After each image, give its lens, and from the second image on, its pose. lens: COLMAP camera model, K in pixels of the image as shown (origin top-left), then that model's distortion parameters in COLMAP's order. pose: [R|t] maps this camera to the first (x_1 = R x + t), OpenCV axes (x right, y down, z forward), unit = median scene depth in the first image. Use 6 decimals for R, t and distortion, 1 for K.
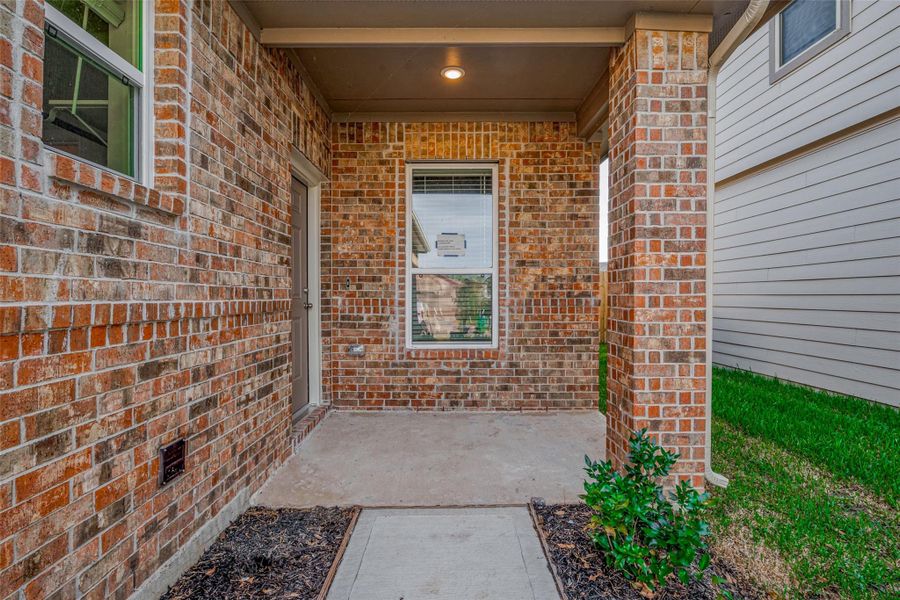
lens RADIAL K [[436.5, 0, 450.0], [0, 436.5, 300.0], [0, 0, 1]] dist [-0.000051, -0.000075]
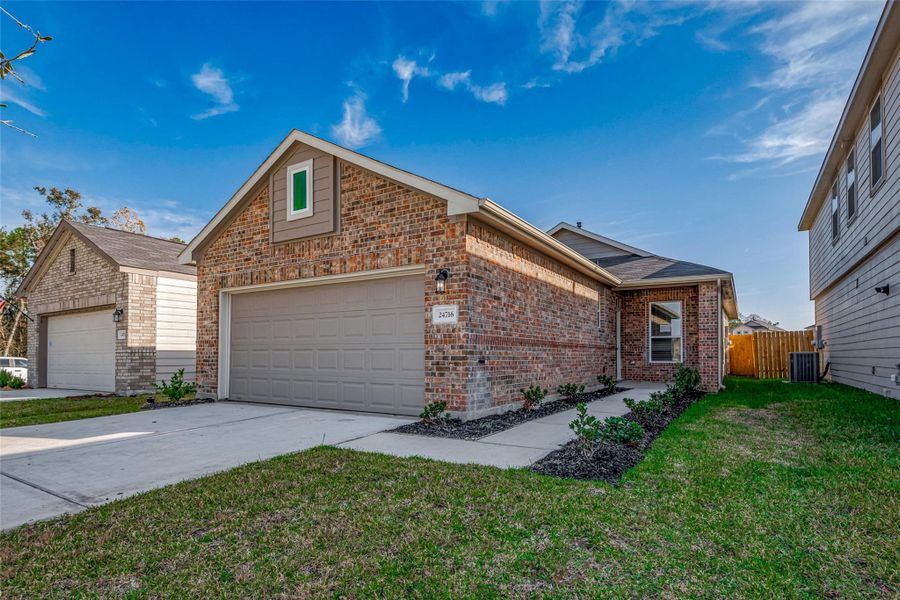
lens RADIAL K [[475.7, 0, 450.1], [0, 475.7, 345.4], [0, 0, 1]] dist [0.002677, -0.000997]
pose [[0.845562, -0.008718, -0.533806, 1.076642], [-0.004927, 0.999697, -0.024132, 0.169892], [0.533854, 0.023035, 0.845263, -5.516012]]
